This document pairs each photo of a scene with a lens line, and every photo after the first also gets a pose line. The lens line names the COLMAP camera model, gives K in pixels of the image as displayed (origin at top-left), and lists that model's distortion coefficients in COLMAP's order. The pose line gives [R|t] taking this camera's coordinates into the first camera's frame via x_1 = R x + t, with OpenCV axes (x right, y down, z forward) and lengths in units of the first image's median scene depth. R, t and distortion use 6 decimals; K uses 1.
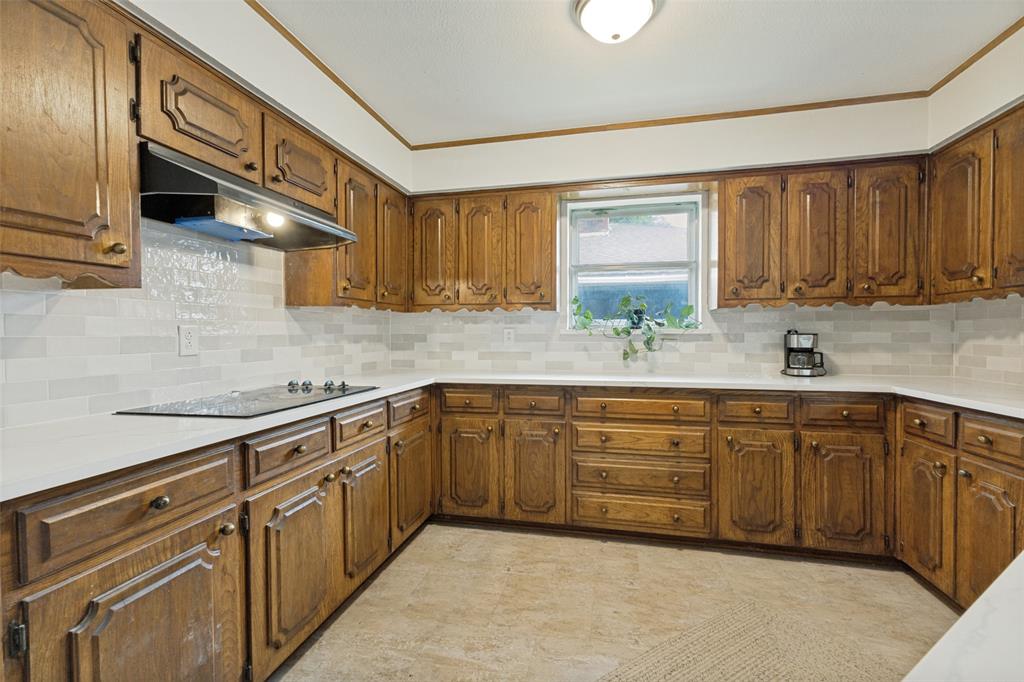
lens RADIAL K [[442.9, 0, 513.4], [0, 442.9, 337.9], [0, 0, 1]] dist [0.011982, -0.000024]
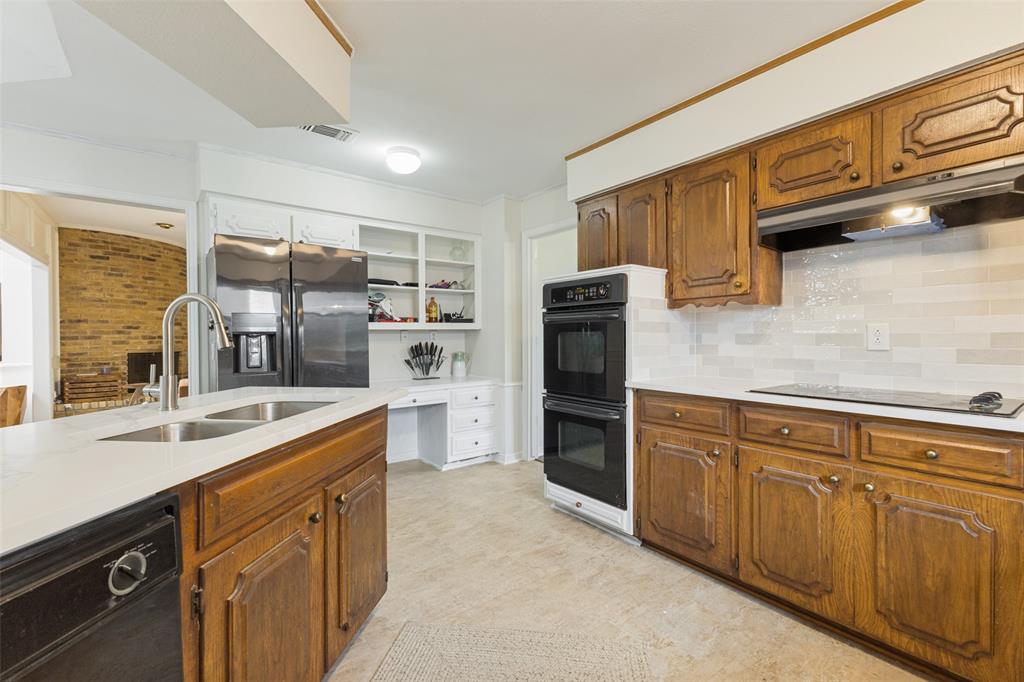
lens RADIAL K [[442.9, 0, 513.4], [0, 442.9, 337.9], [0, 0, 1]] dist [0.011982, -0.000024]
pose [[-0.632153, 0.016828, -0.774660, 0.912685], [0.002169, 0.999799, 0.019949, -0.022509], [0.774840, 0.010930, -0.632063, 1.221882]]
